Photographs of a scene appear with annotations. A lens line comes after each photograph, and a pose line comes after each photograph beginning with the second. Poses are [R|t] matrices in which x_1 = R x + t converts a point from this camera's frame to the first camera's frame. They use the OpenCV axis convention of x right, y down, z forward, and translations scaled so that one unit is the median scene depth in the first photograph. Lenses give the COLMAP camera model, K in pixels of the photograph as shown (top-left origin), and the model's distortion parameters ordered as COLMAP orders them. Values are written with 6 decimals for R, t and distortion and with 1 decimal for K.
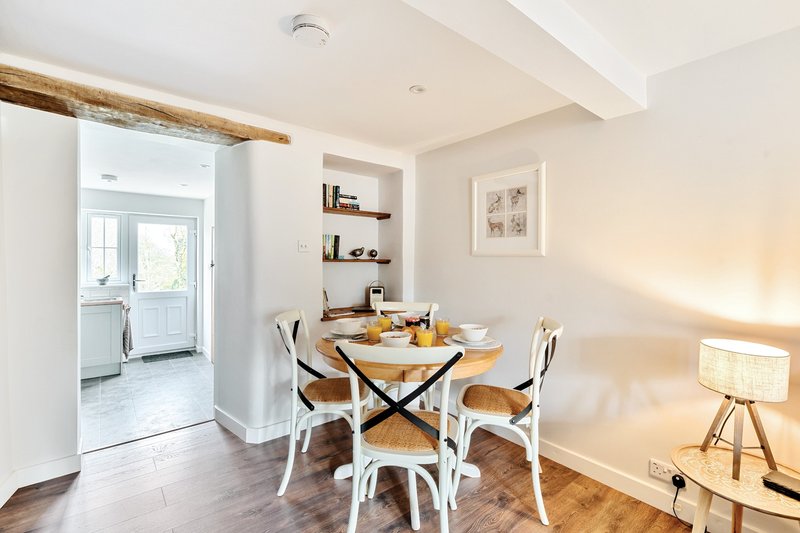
lens RADIAL K [[364.3, 0, 395.3], [0, 364.3, 260.2], [0, 0, 1]] dist [0.001301, 0.000078]
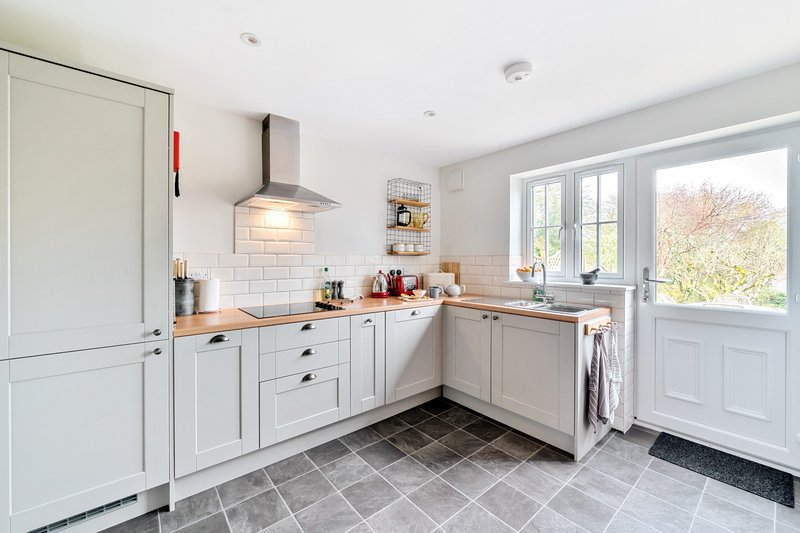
lens RADIAL K [[313.0, 0, 396.6], [0, 313.0, 261.1], [0, 0, 1]] dist [-0.010607, -0.000045]
pose [[-0.008731, -0.007664, -0.999933, -0.454090], [0.003359, 0.999965, -0.007694, 0.052169], [0.999956, -0.003426, -0.008705, 1.095144]]
